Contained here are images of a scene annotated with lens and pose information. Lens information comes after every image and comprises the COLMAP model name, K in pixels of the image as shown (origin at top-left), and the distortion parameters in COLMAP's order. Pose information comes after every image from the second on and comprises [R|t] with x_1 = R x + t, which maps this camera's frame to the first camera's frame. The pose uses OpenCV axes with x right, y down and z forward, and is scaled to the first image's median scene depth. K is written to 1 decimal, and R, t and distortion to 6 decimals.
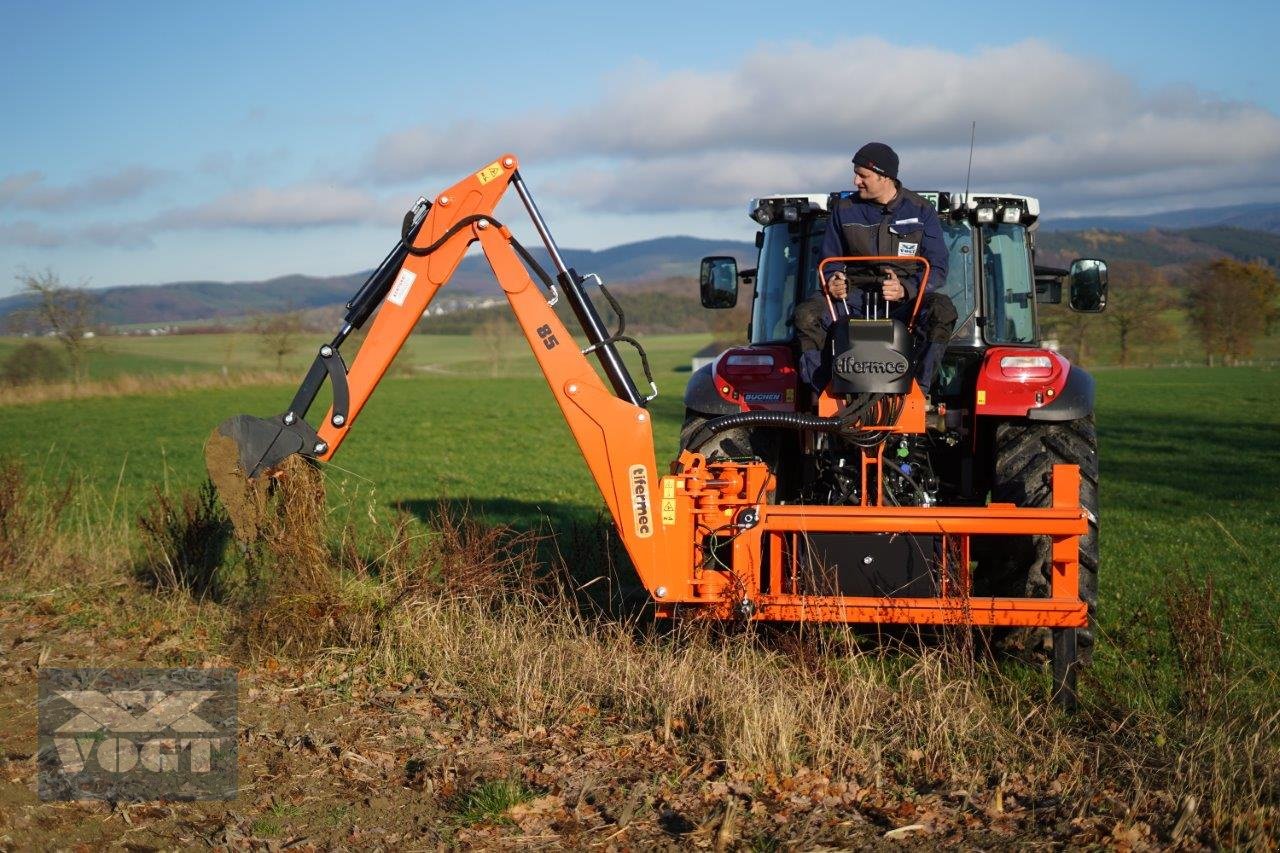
lens RADIAL K [[1913.7, 0, 608.0], [0, 1913.7, 428.1], [0, 0, 1]] dist [-0.048005, 0.146236]
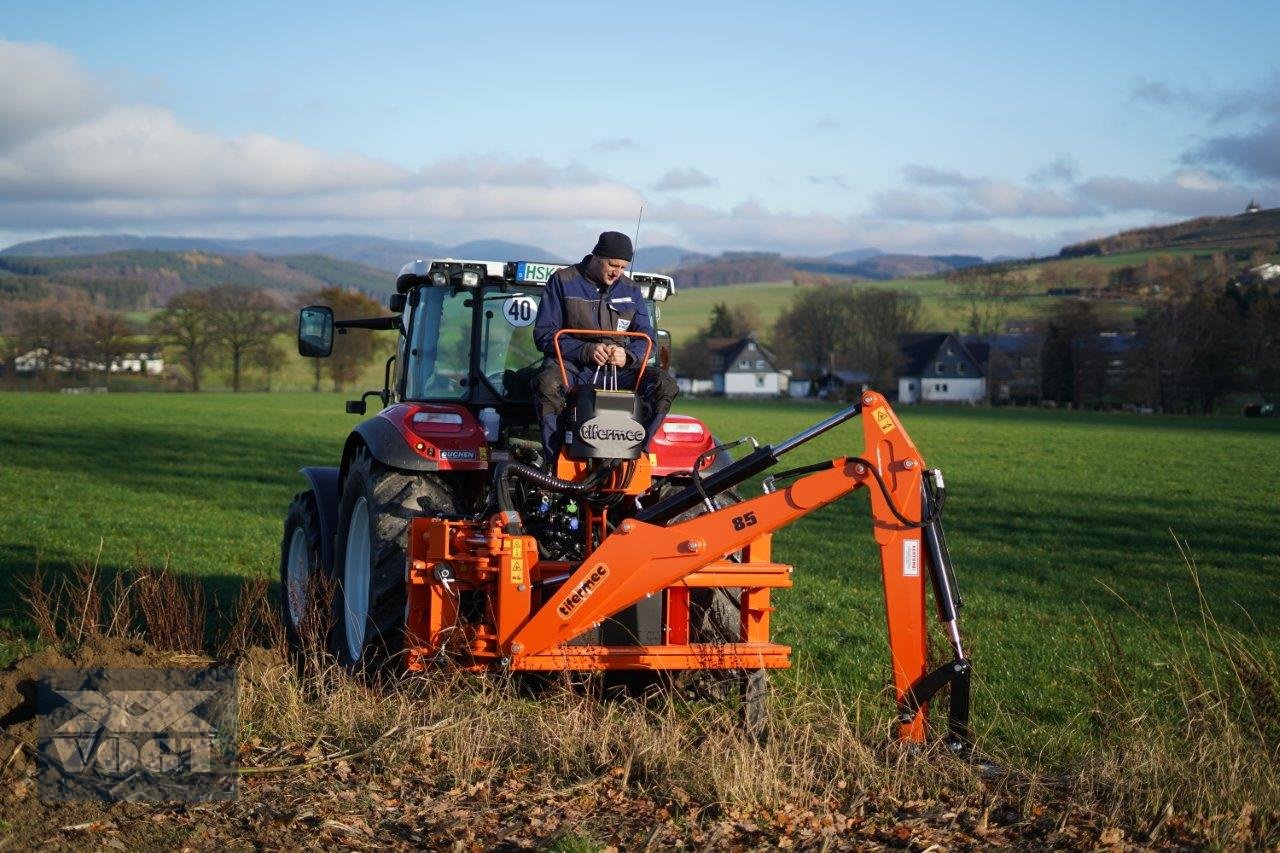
lens RADIAL K [[1944.7, 0, 640.0], [0, 1944.7, 426.5], [0, 0, 1]] dist [-0.261118, 0.106940]
pose [[0.875229, 0.025231, 0.483051, -0.367335], [-0.020747, 0.999678, -0.014626, -0.019701], [-0.483265, 0.002779, 0.875470, 0.031641]]
